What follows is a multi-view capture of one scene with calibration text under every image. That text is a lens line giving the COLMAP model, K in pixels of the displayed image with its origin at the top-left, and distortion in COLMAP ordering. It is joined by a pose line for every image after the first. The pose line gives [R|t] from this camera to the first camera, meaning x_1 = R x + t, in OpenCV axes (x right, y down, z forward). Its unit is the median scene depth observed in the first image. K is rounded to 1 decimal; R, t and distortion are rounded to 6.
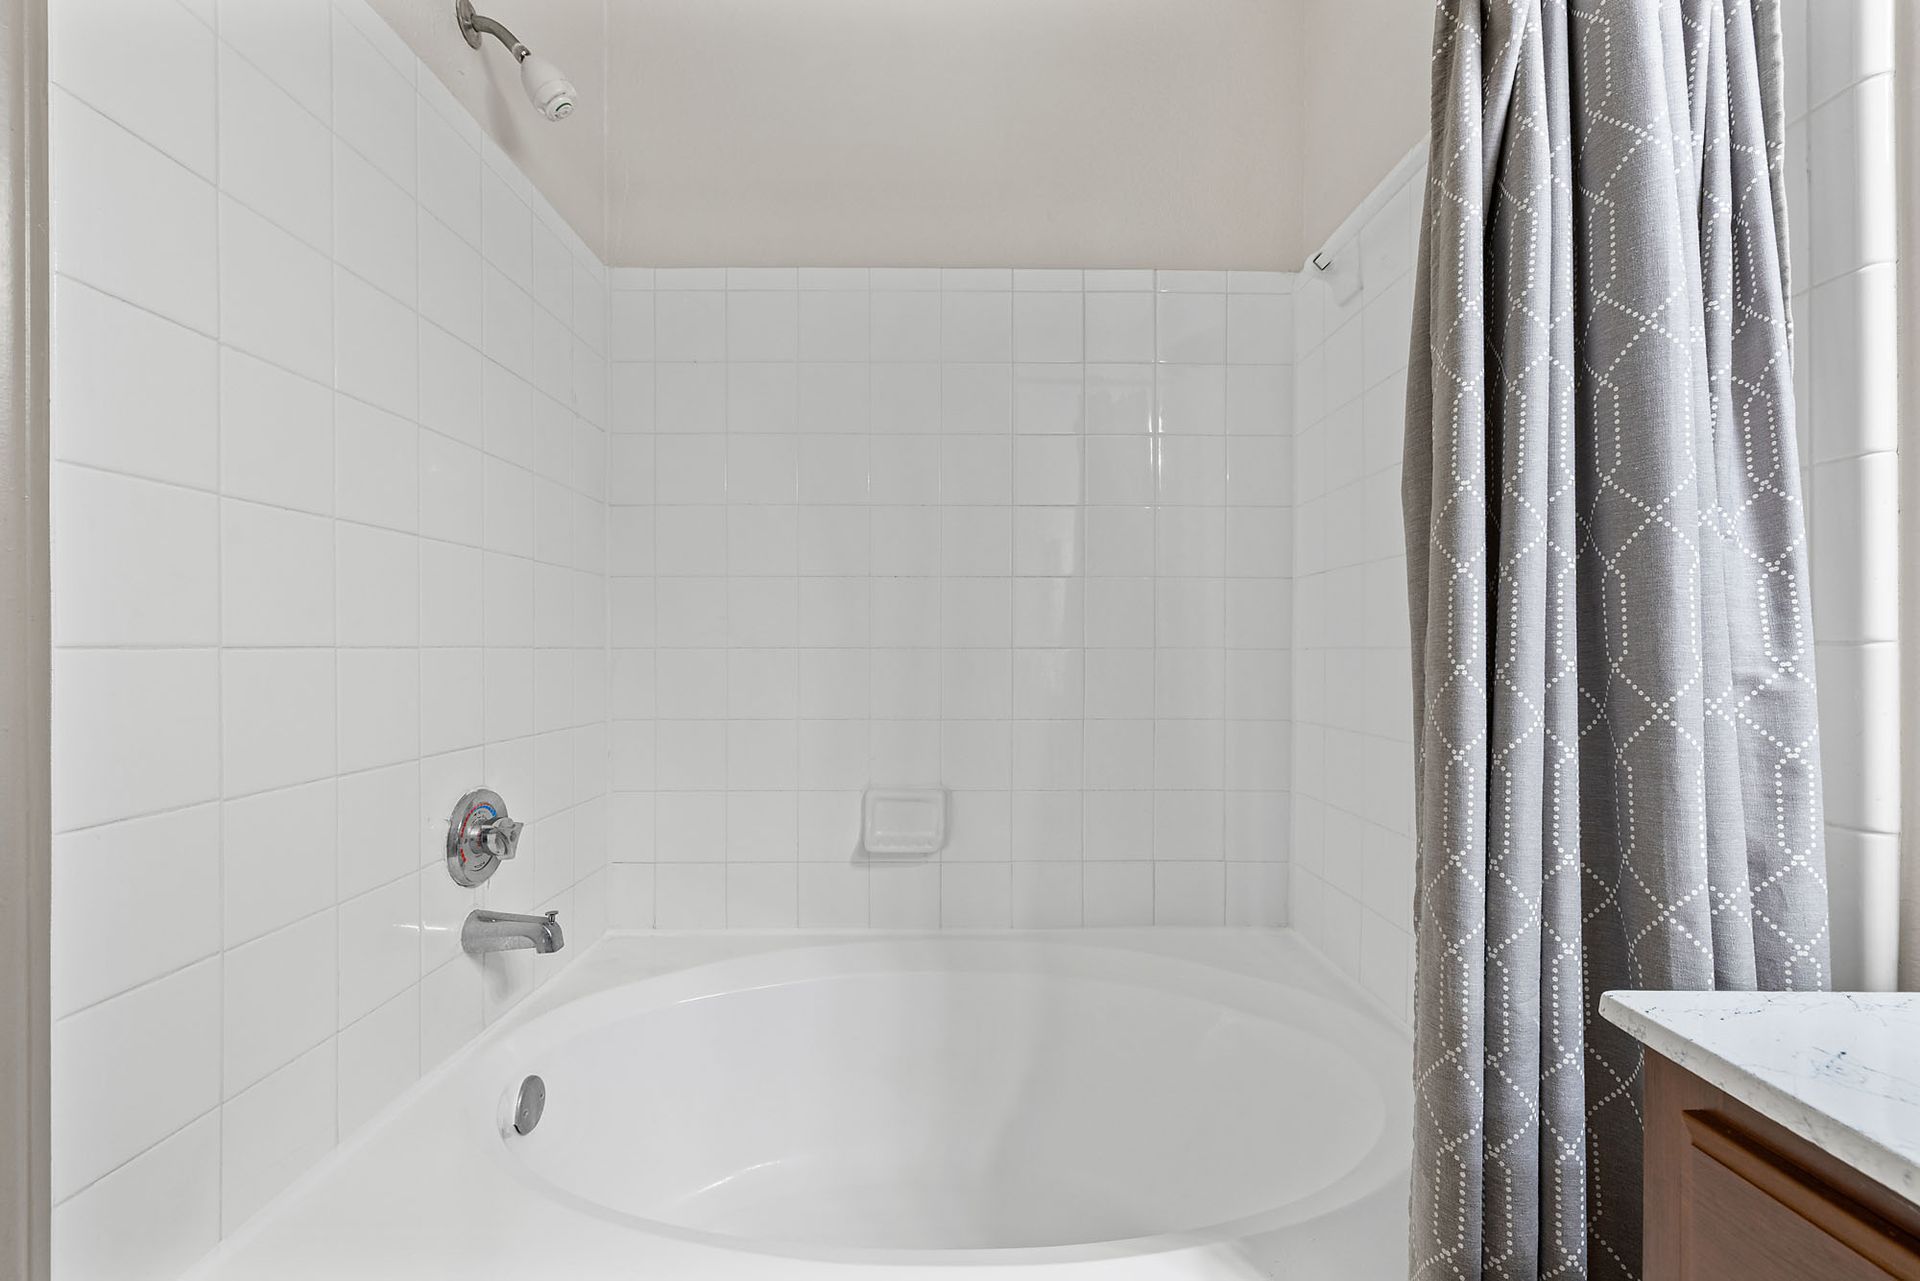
lens RADIAL K [[815.0, 0, 957.4], [0, 815.0, 651.5], [0, 0, 1]] dist [-0.001084, 0.000245]
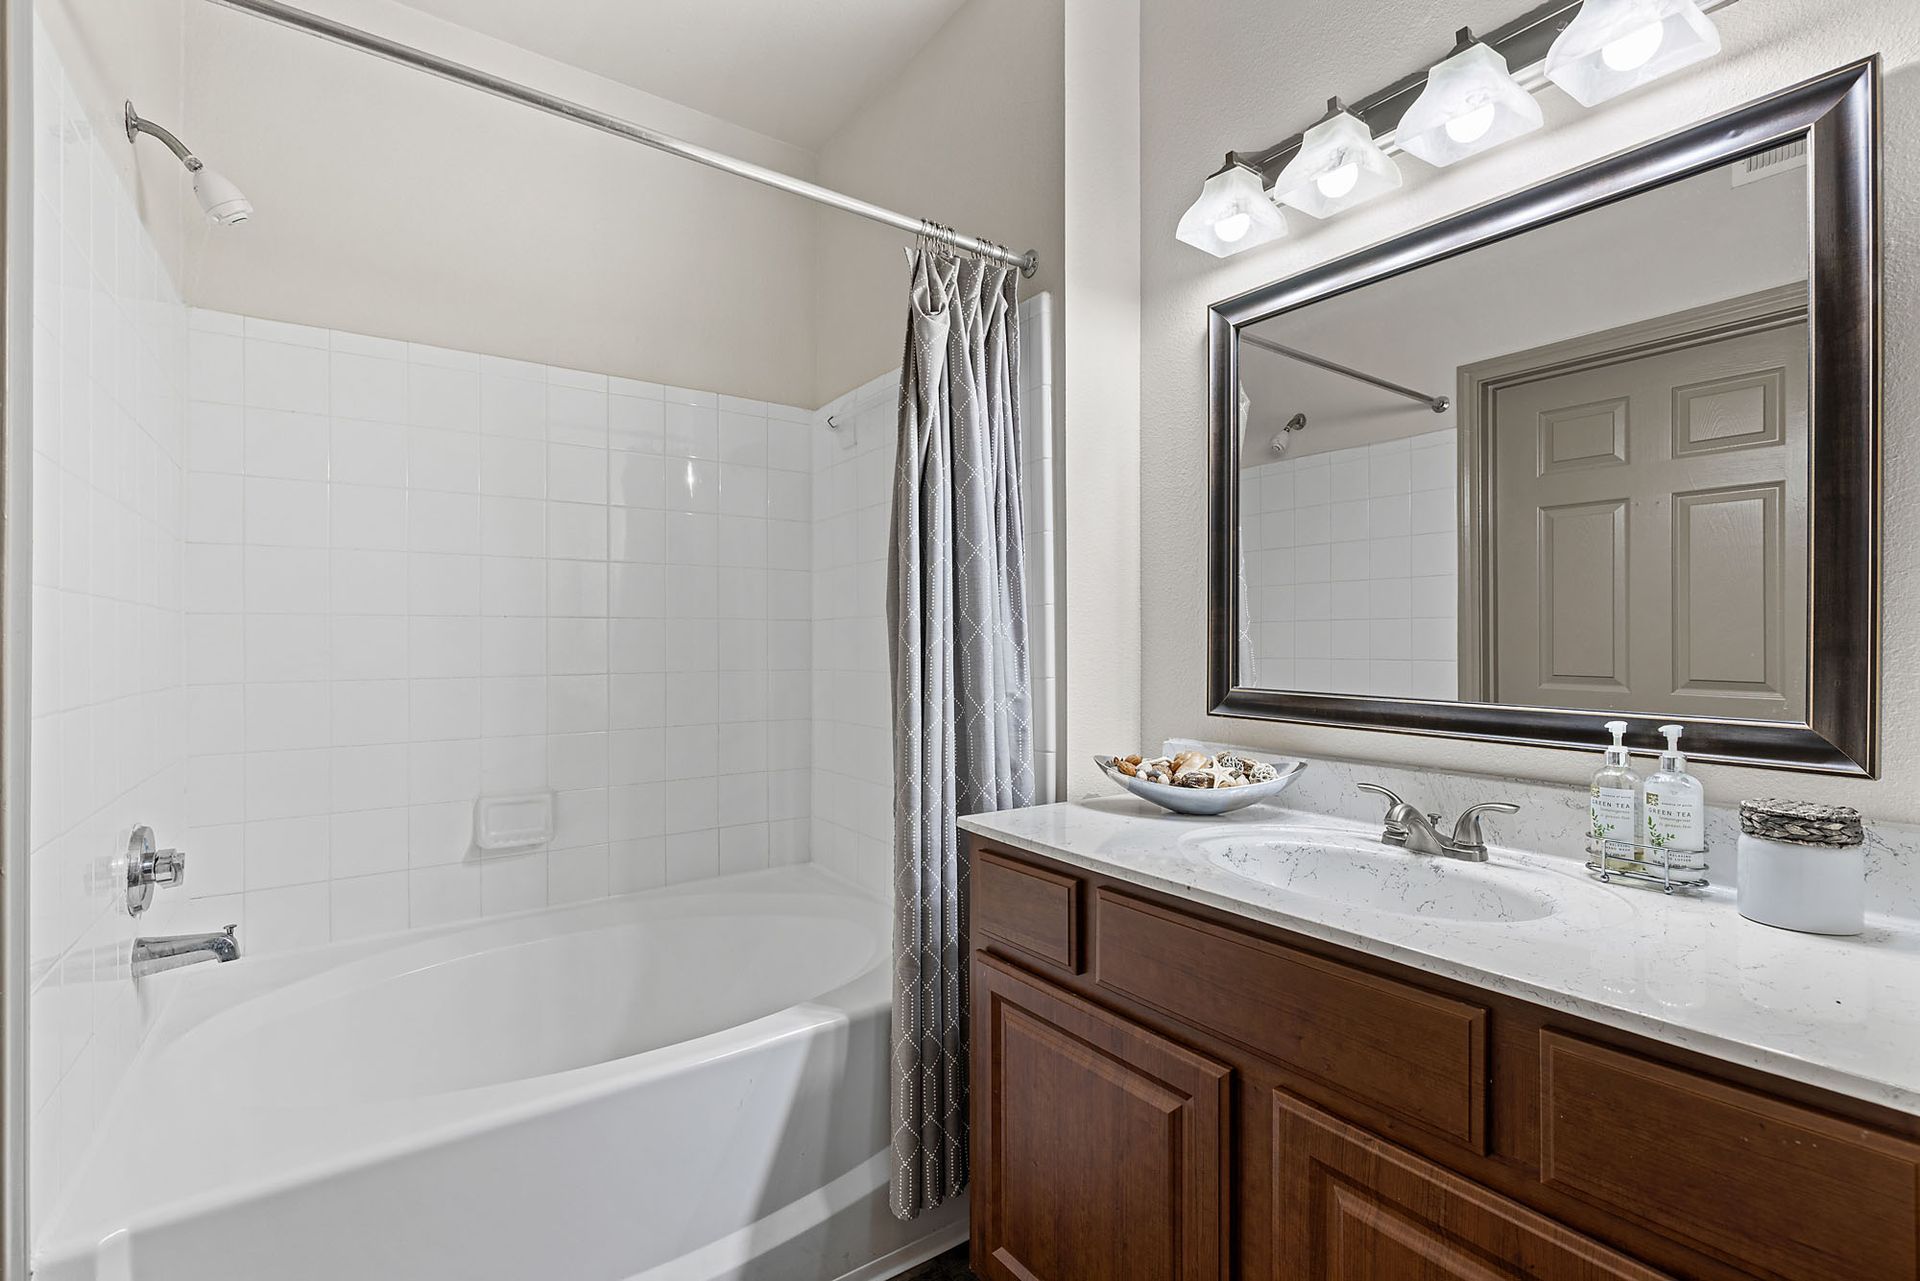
lens RADIAL K [[859.9, 0, 960.0], [0, 859.9, 640.5], [0, 0, 1]] dist [0.009569, -0.000312]
pose [[0.819295, -0.004690, 0.573353, -0.639225], [0.007290, 0.999971, -0.002237, -0.122581], [-0.573326, 0.006012, 0.819306, -1.033536]]
